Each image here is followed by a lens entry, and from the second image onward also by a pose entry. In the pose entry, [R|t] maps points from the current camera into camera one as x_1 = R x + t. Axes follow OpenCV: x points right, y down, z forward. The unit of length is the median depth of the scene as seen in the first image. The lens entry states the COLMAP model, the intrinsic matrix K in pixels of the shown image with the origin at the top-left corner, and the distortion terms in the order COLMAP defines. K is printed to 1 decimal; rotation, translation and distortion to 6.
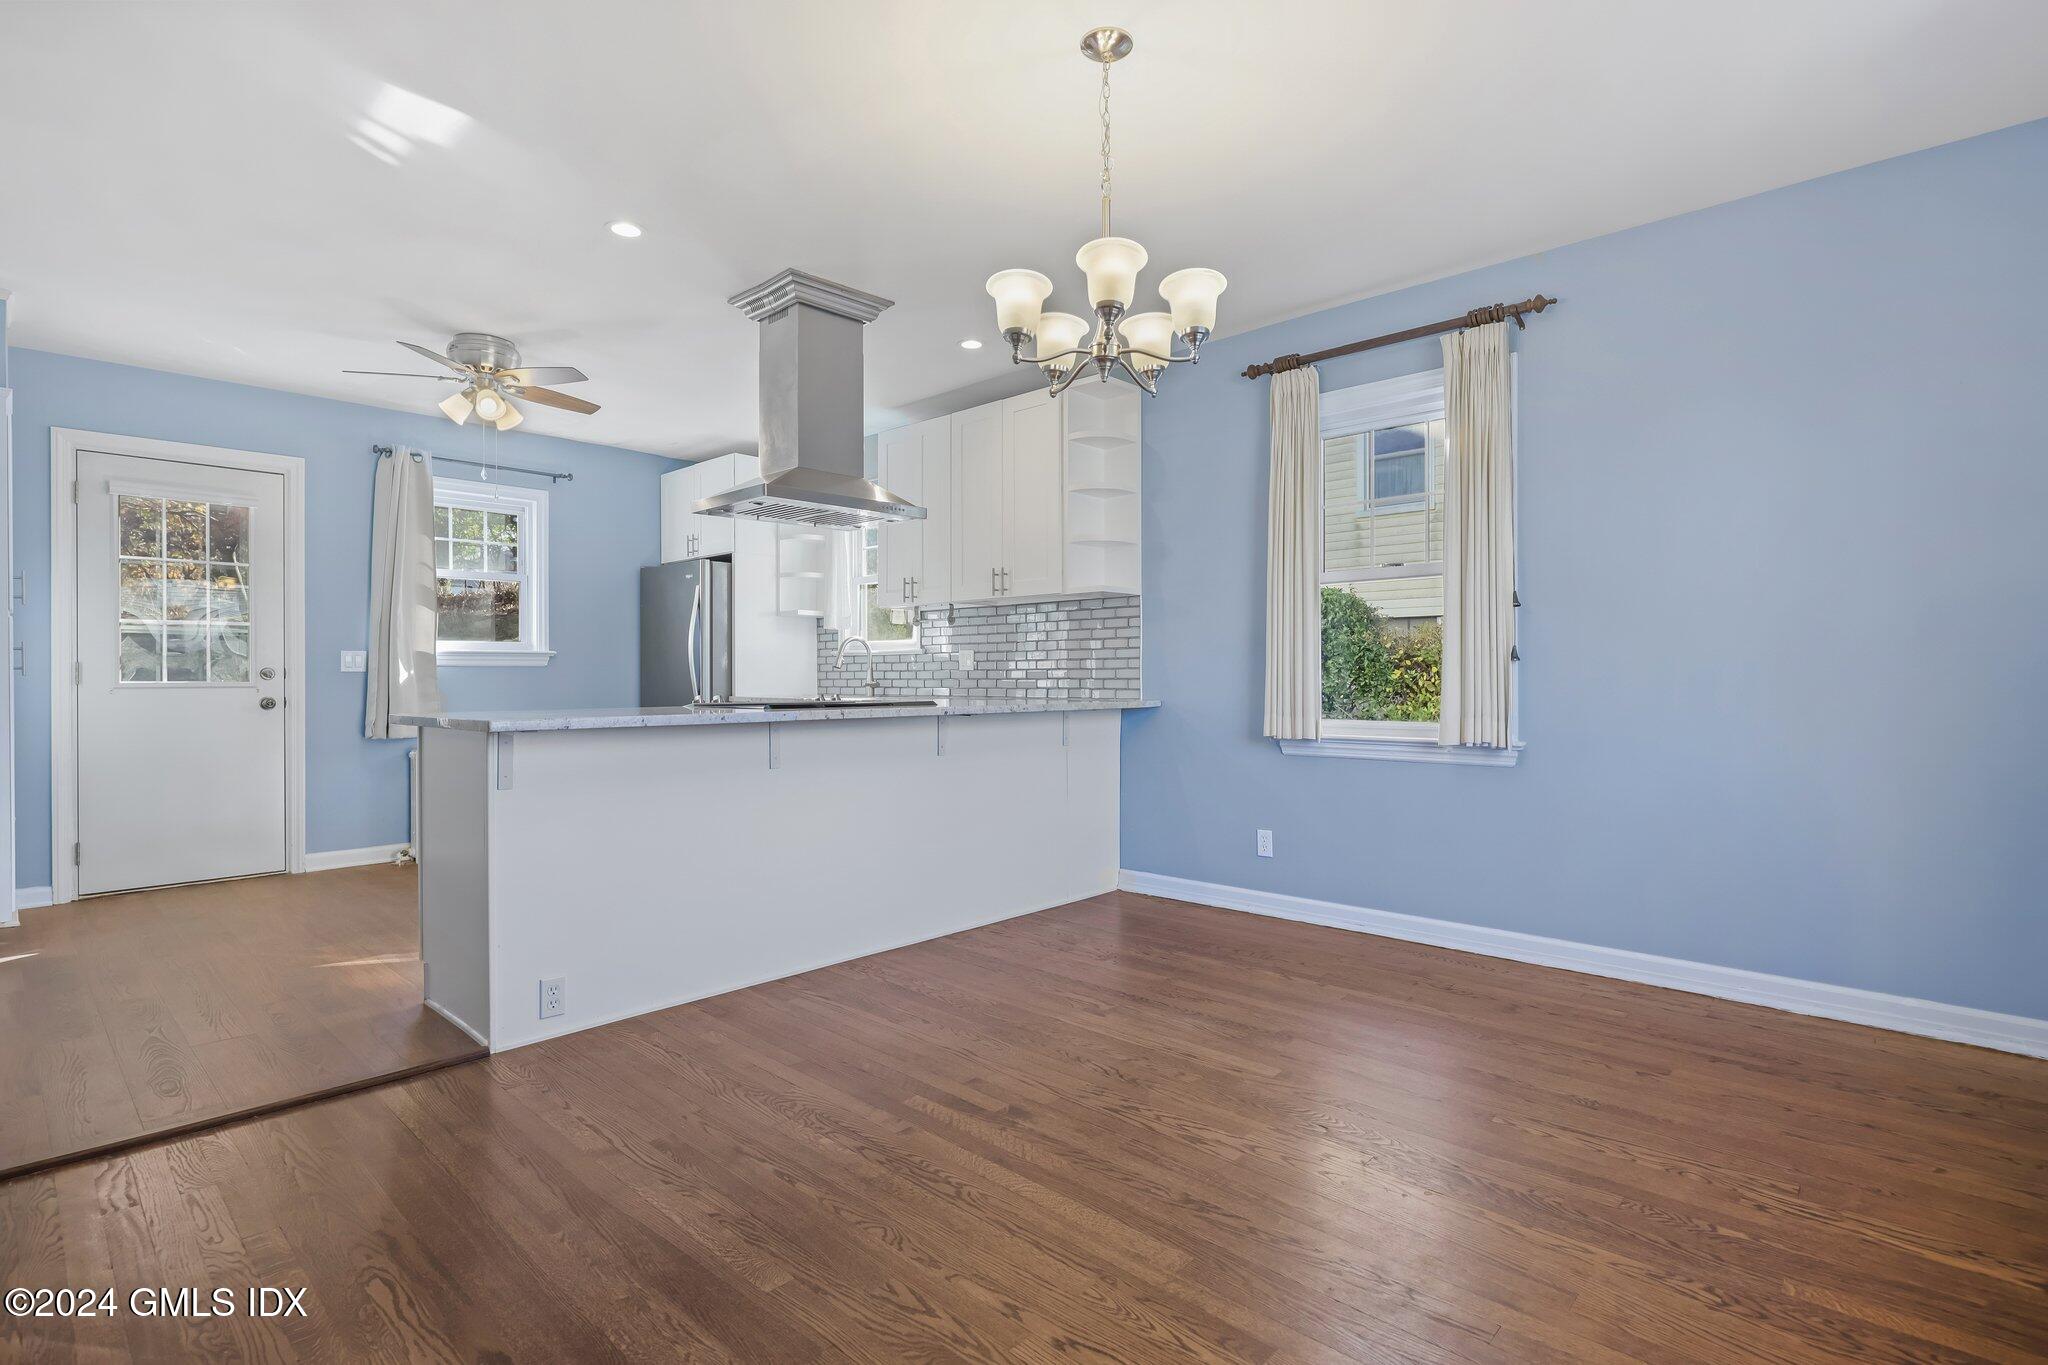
lens RADIAL K [[987.8, 0, 1024.0], [0, 987.8, 682.5], [0, 0, 1]] dist [-0.000144, -0.000749]
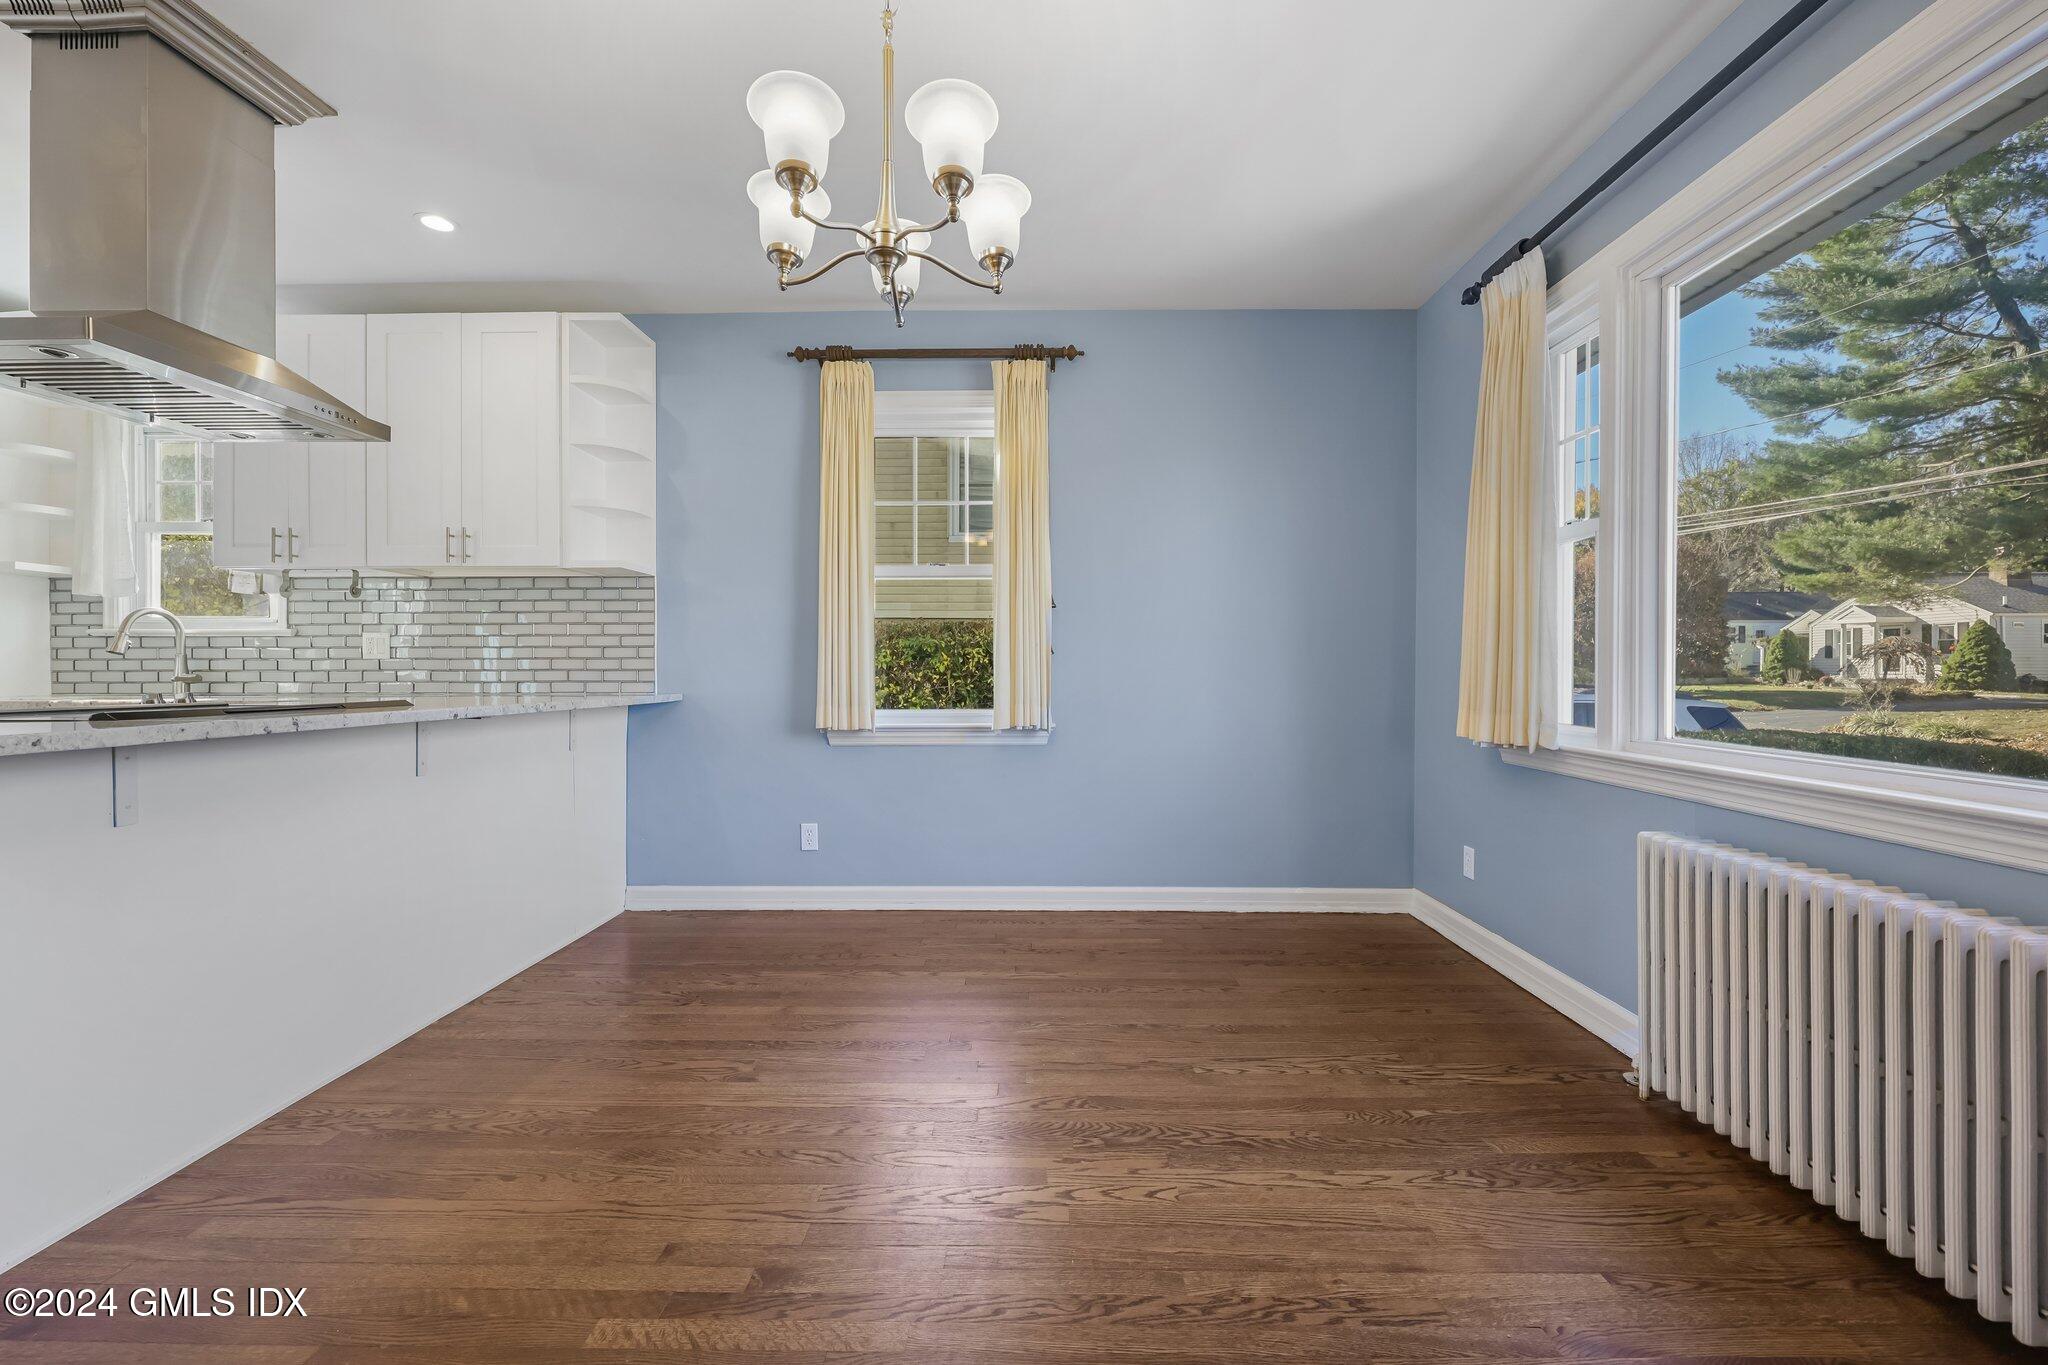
lens RADIAL K [[829.7, 0, 1027.7], [0, 829.7, 676.7], [0, 0, 1]] dist [-0.000979, -0.000044]
pose [[0.740182, -0.004029, 0.672394, -0.183433], [0.003252, 0.999992, 0.002412, 0.002109], [-0.672398, 0.000401, 0.740189, 0.293821]]
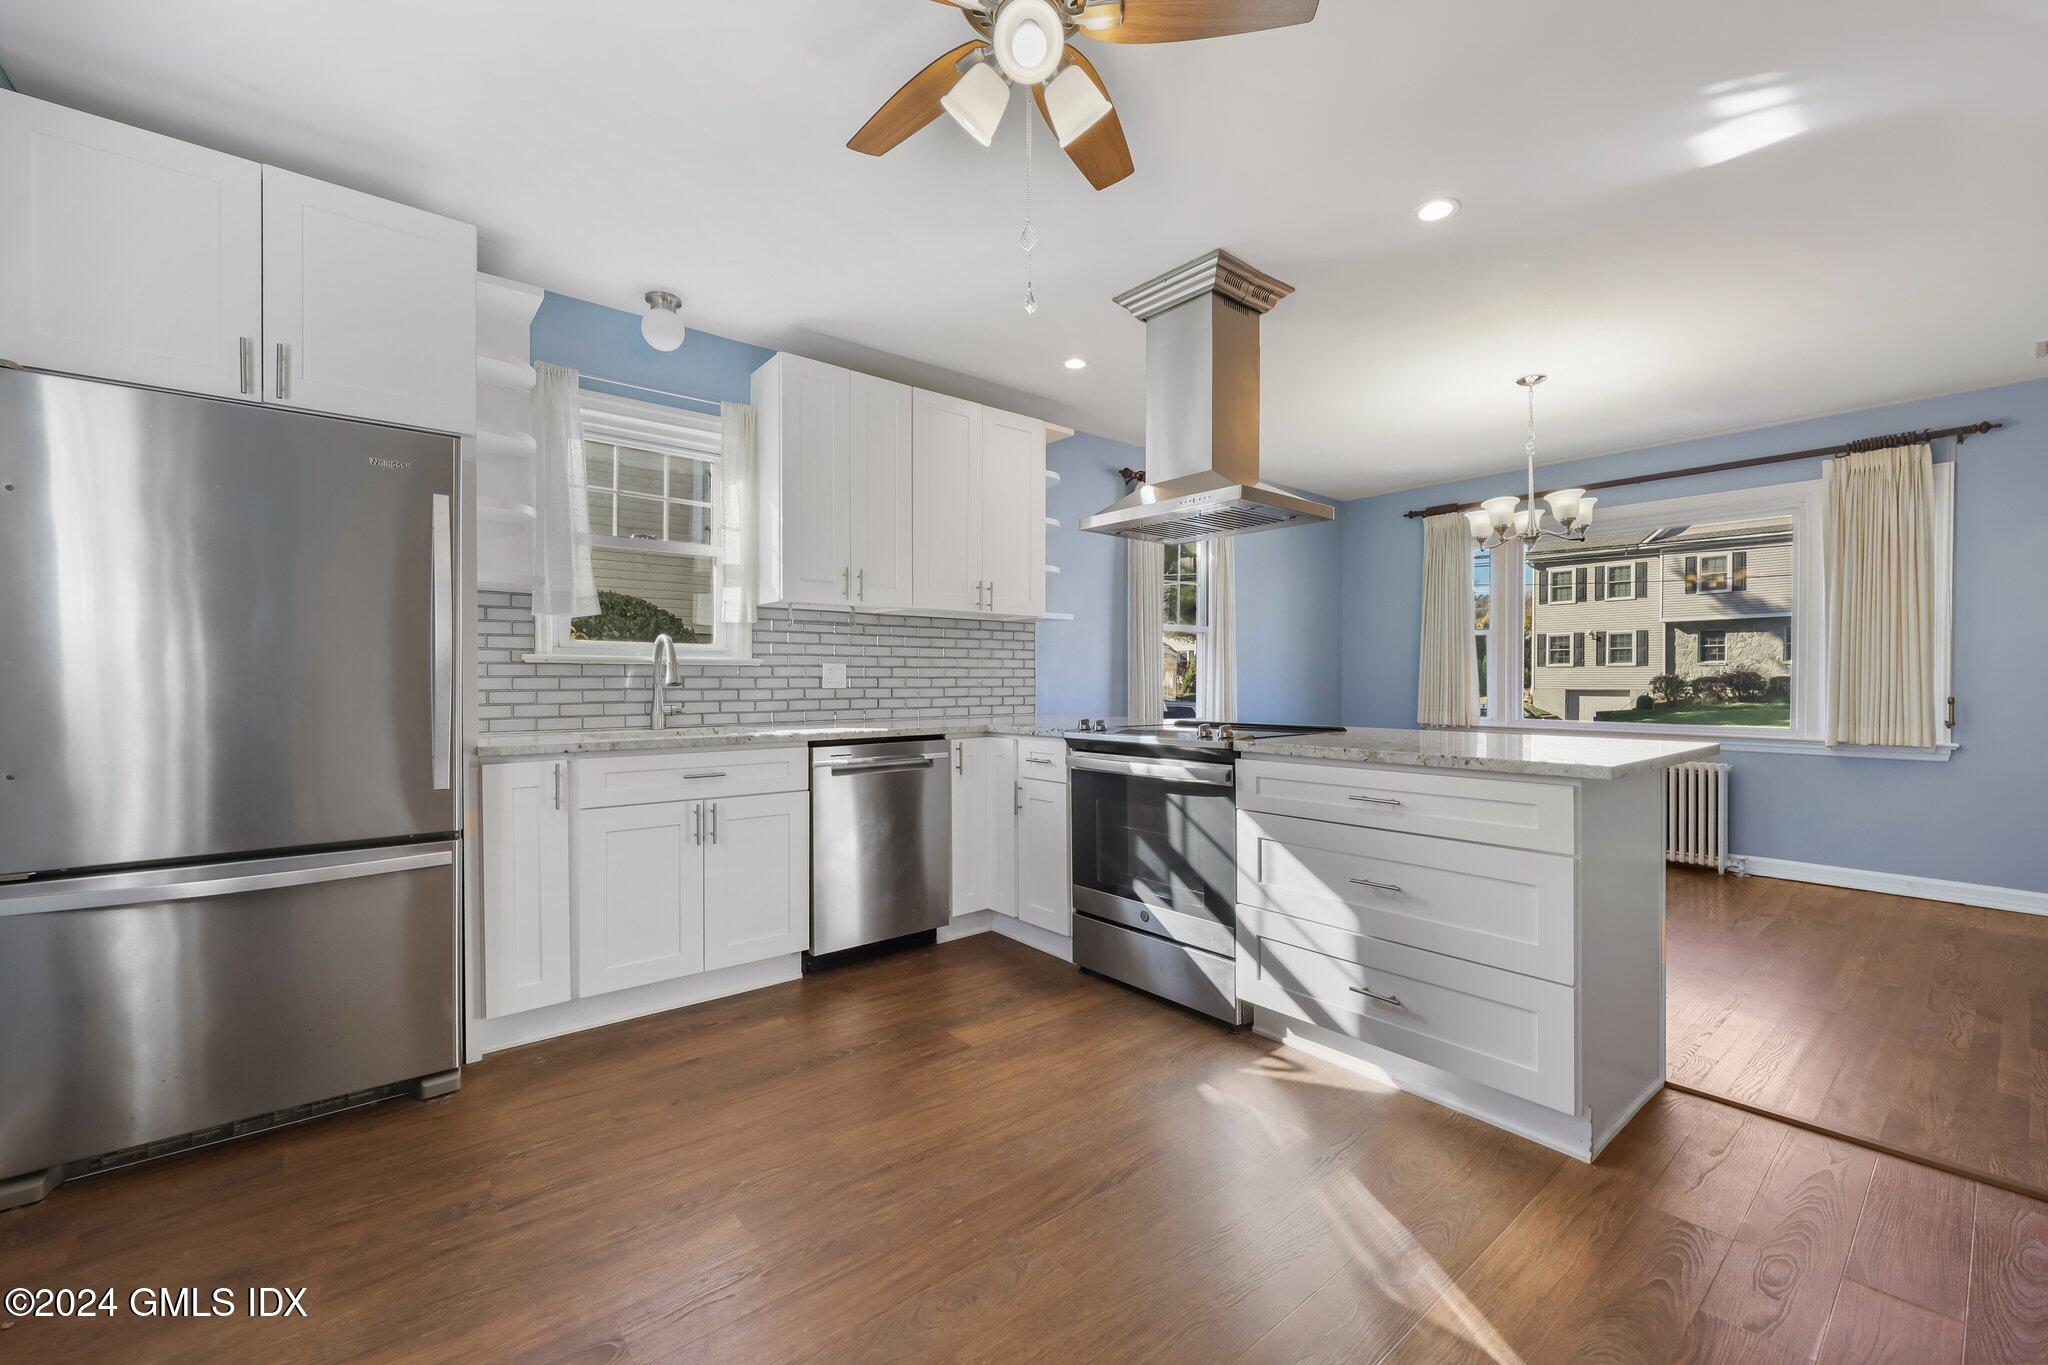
lens RADIAL K [[832.3, 0, 1015.6], [0, 832.3, 683.9], [0, 0, 1]] dist [-0.001620, -0.000099]
pose [[0.126319, -0.003086, 0.991985, -1.131977], [0.006367, 0.999977, 0.002300, -0.026199], [-0.991969, 0.006025, 0.126336, 1.205238]]
